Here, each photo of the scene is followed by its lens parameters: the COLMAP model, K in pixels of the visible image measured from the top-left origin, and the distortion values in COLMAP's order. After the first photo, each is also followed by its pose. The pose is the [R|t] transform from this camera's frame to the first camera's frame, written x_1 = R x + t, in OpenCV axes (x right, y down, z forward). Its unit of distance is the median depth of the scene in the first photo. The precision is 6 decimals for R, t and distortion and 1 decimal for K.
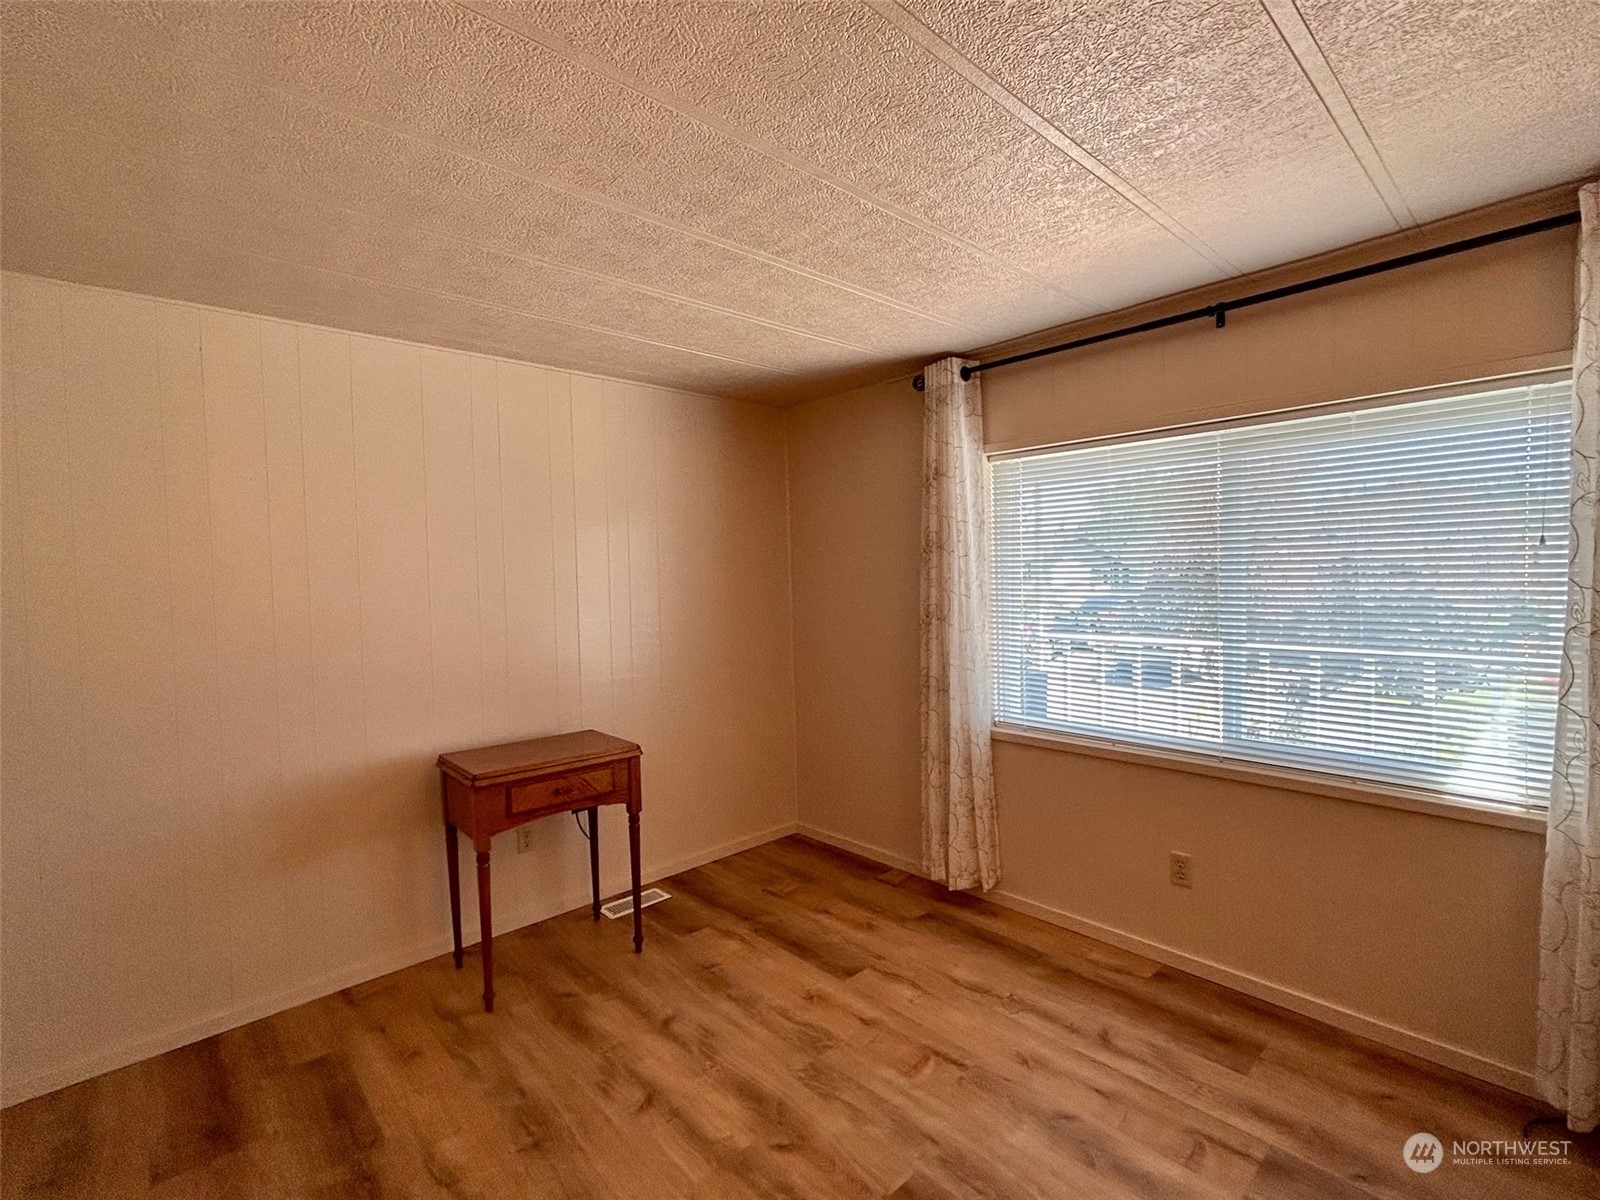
lens RADIAL K [[736.4, 0, 794.3], [0, 736.4, 597.8], [0, 0, 1]] dist [-0.000495, 0.000466]
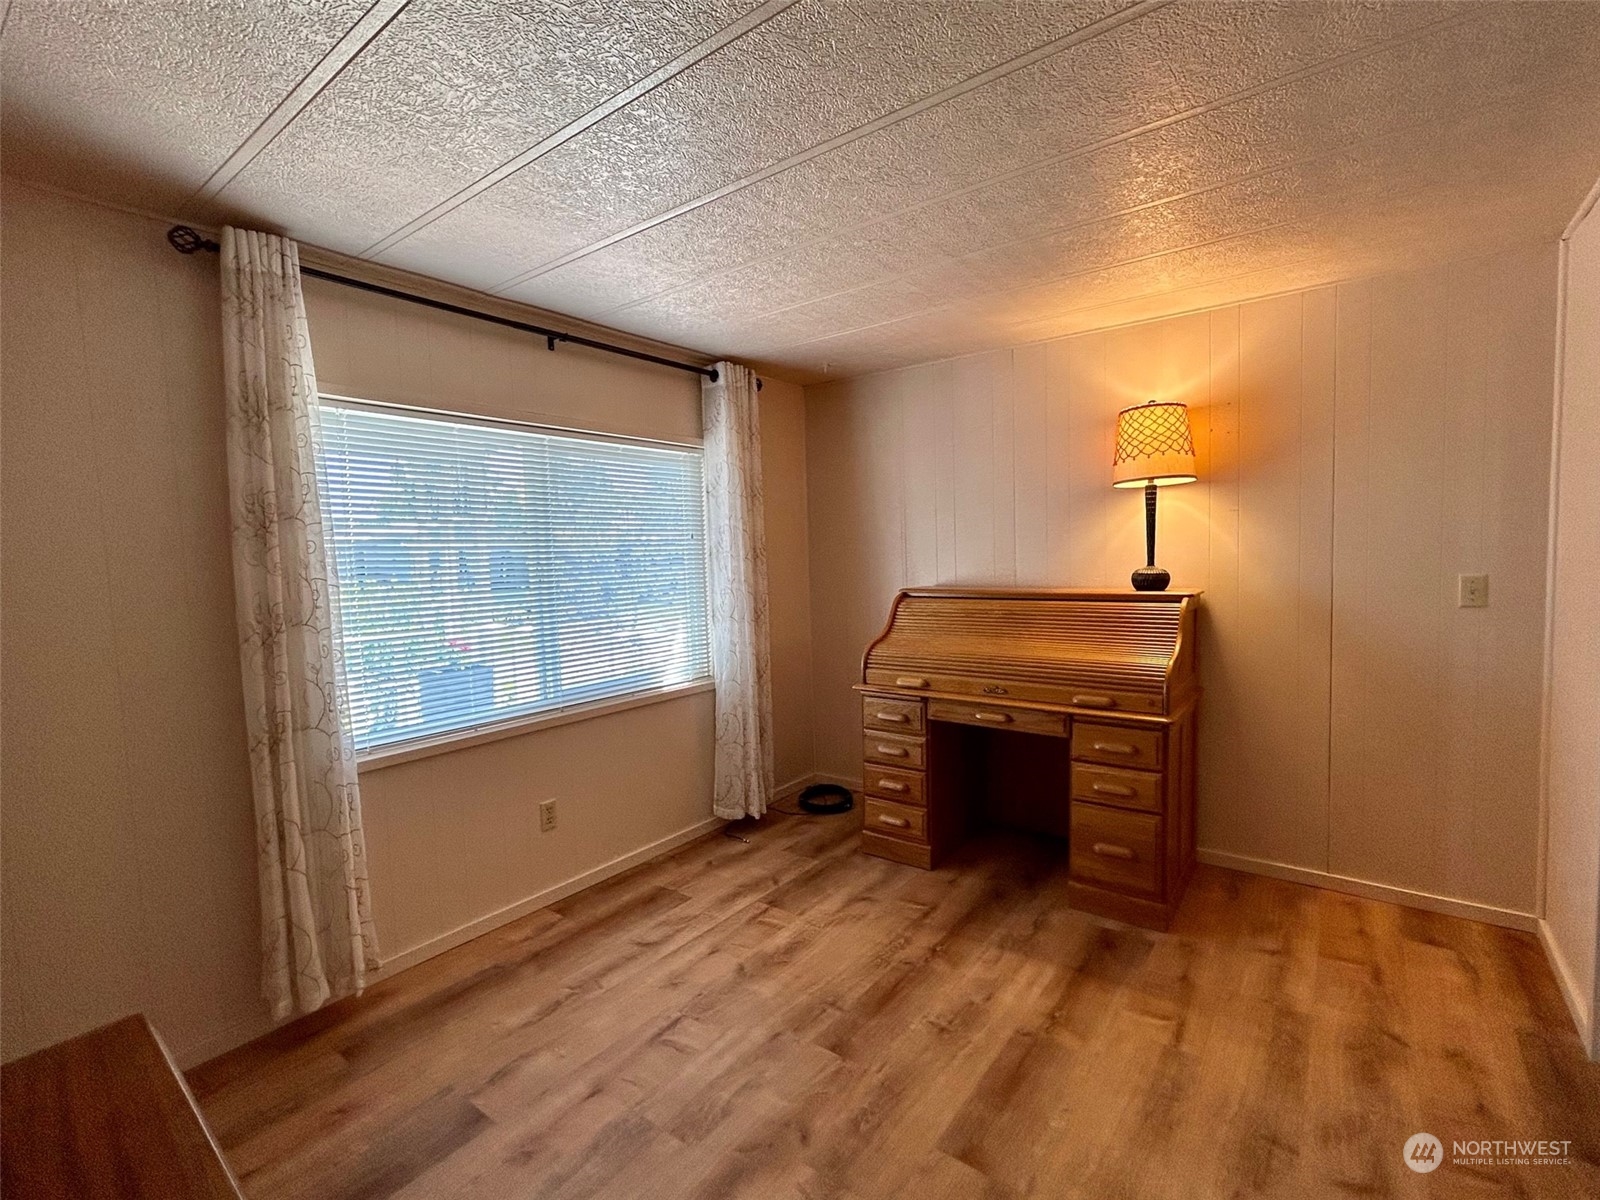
lens RADIAL K [[736.4, 0, 797.8], [0, 736.4, 604.3], [0, 0, 1]] dist [-0.000495, 0.000466]
pose [[-0.175001, -0.043953, 0.983587, -0.694563], [0.067846, 0.996090, 0.056583, 0.005260], [-0.982228, 0.076634, -0.171335, 0.845539]]
